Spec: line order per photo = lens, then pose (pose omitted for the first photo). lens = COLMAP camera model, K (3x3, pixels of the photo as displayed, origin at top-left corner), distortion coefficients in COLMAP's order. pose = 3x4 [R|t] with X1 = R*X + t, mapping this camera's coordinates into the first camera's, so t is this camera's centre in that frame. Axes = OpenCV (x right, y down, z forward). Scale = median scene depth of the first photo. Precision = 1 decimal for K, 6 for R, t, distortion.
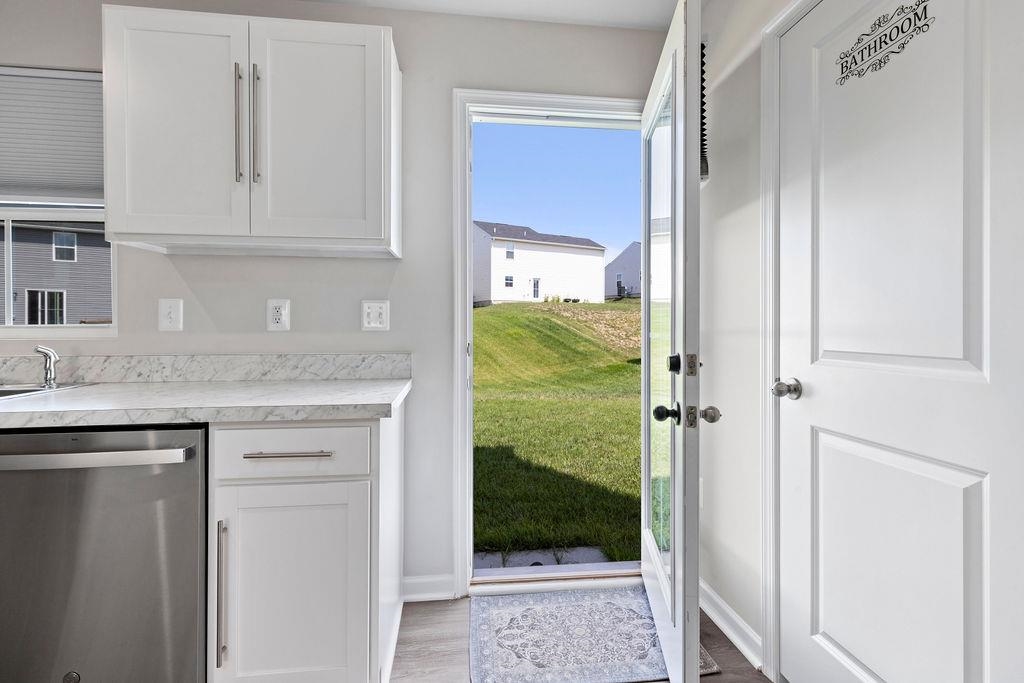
lens RADIAL K [[455.1, 0, 518.3], [0, 455.1, 326.7], [0, 0, 1]] dist [-0.001648, 0.000262]
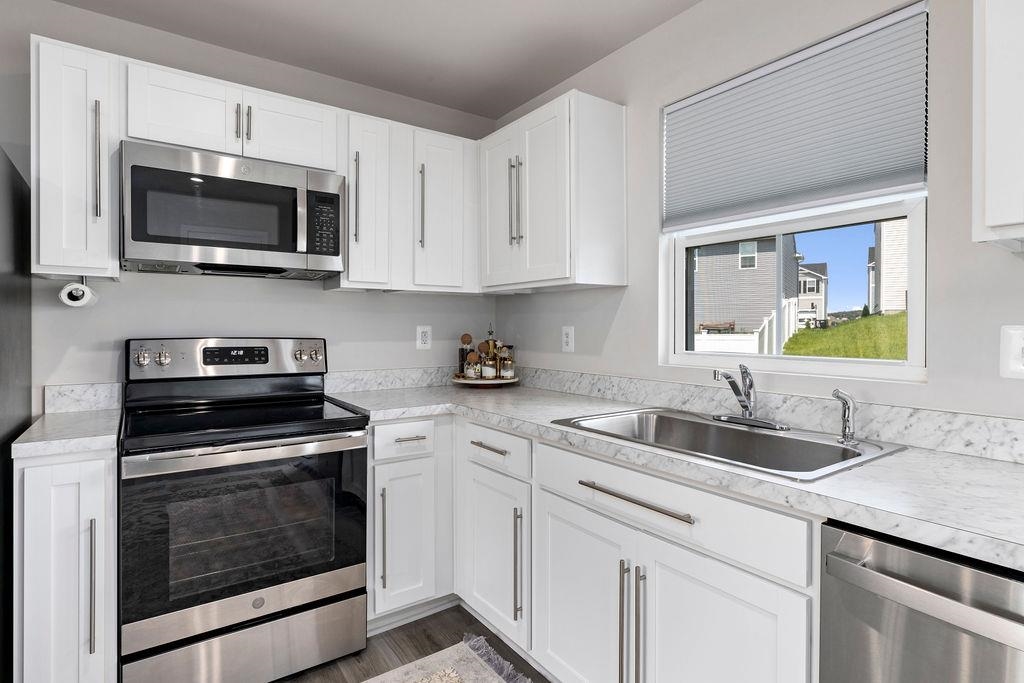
lens RADIAL K [[525.2, 0, 511.2], [0, 525.2, 328.7], [0, 0, 1]] dist [-0.001050, 0.000401]
pose [[0.462670, 0.005601, -0.886513, -0.055758], [-0.003795, 0.999983, 0.004337, -0.006865], [0.886523, 0.001358, 0.462683, 0.009493]]
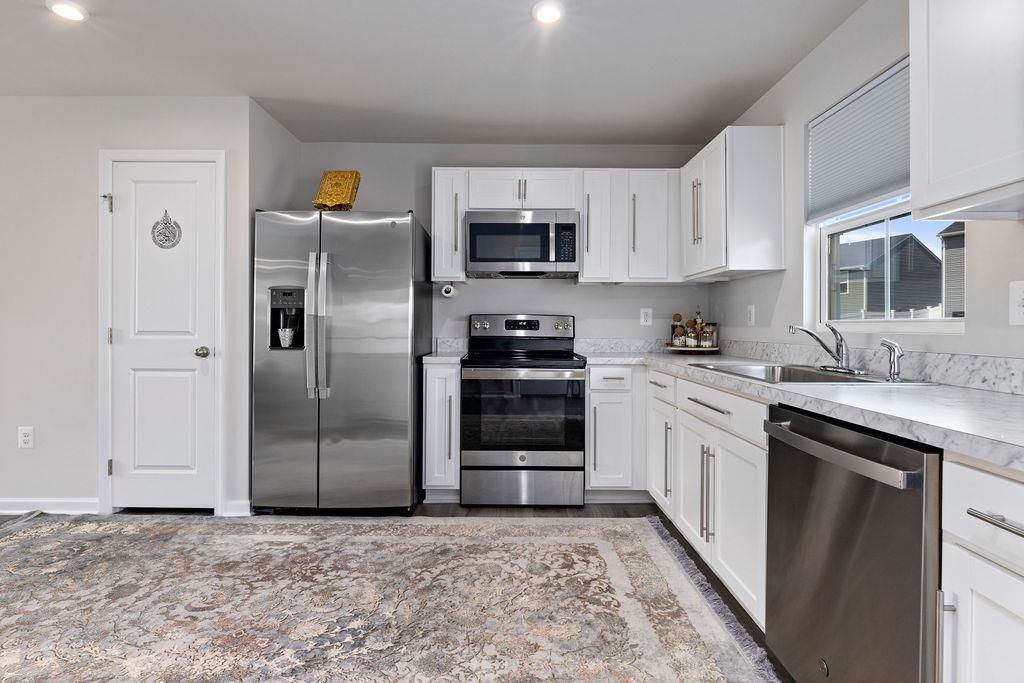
lens RADIAL K [[502.3, 0, 508.8], [0, 502.3, 325.1], [0, 0, 1]] dist [-0.004254, 0.001573]
pose [[-0.135277, -0.001076, -0.990807, 0.016071], [-0.005954, 0.999982, -0.000273, 0.001793], [0.990790, 0.005862, -0.135281, 0.035564]]
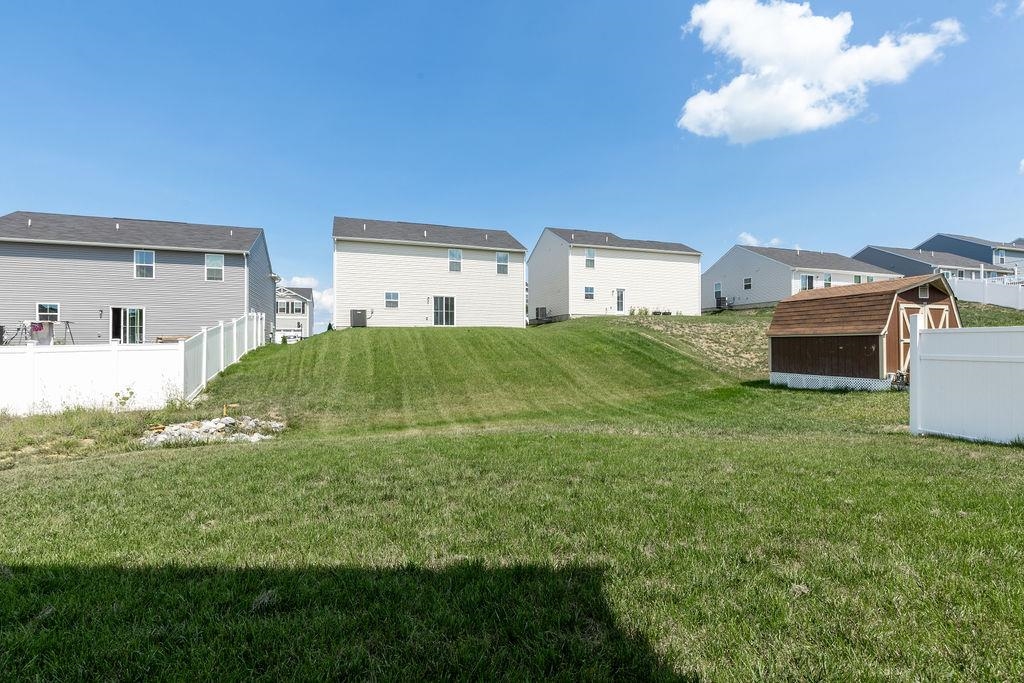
lens RADIAL K [[466.1, 0, 515.3], [0, 466.1, 334.0], [0, 0, 1]] dist [0.007091, -0.001572]
pose [[0.984194, -0.007406, -0.176940, -0.003030], [0.002550, 0.999614, -0.027654, 0.013449], [0.177077, 0.026766, 0.983833, 0.161485]]
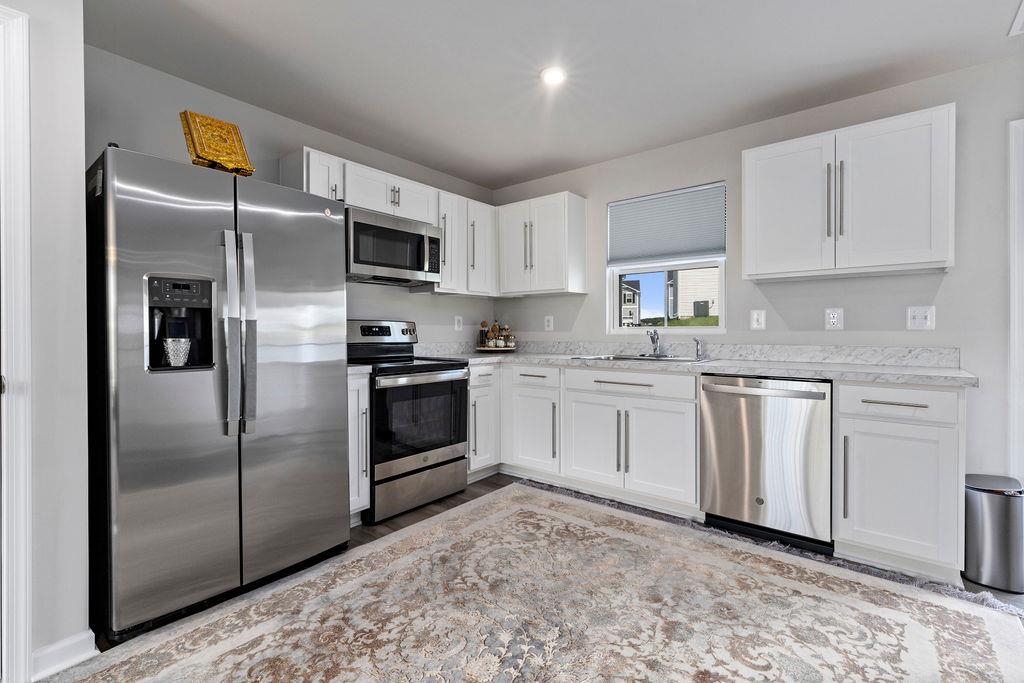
lens RADIAL K [[466.1, 0, 511.1], [0, 466.1, 331.2], [0, 0, 1]] dist [0.007091, -0.001572]
pose [[0.688706, 0.000197, -0.725041, -0.018908], [-0.000151, 1.000000, 0.000128, 0.001733], [0.725041, 0.000022, 0.688706, -0.096030]]
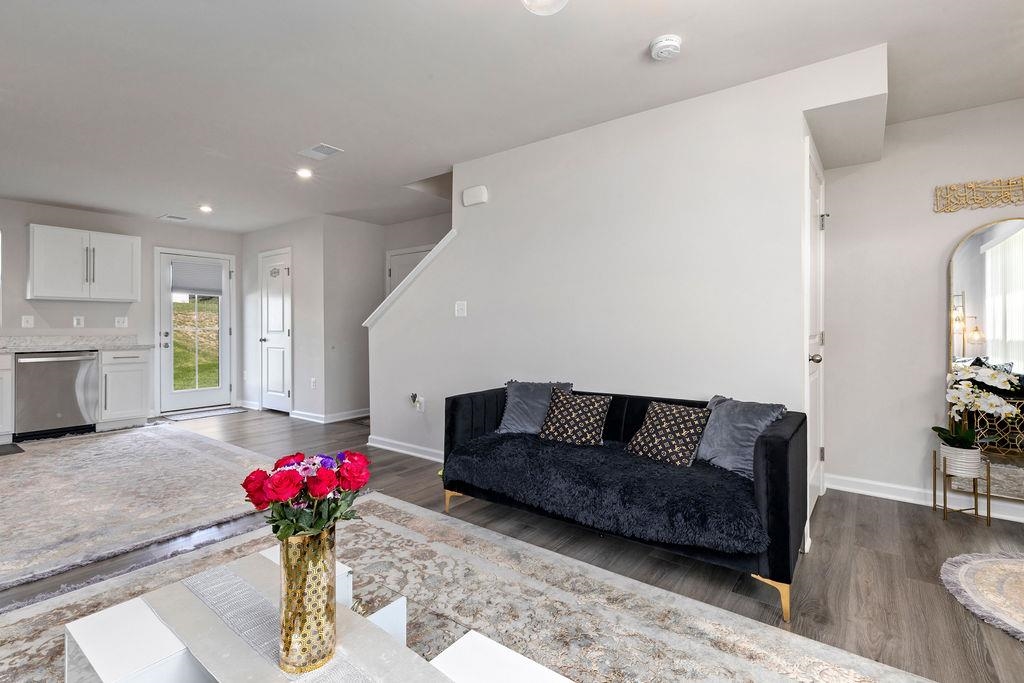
lens RADIAL K [[466.1, 0, 506.0], [0, 466.1, 327.0], [0, 0, 1]] dist [0.007091, -0.001572]
pose [[0.703692, -0.001349, 0.710504, -0.089378], [0.004086, 0.999989, -0.002147, 0.002946], [-0.710494, 0.004414, 0.703690, -0.357990]]
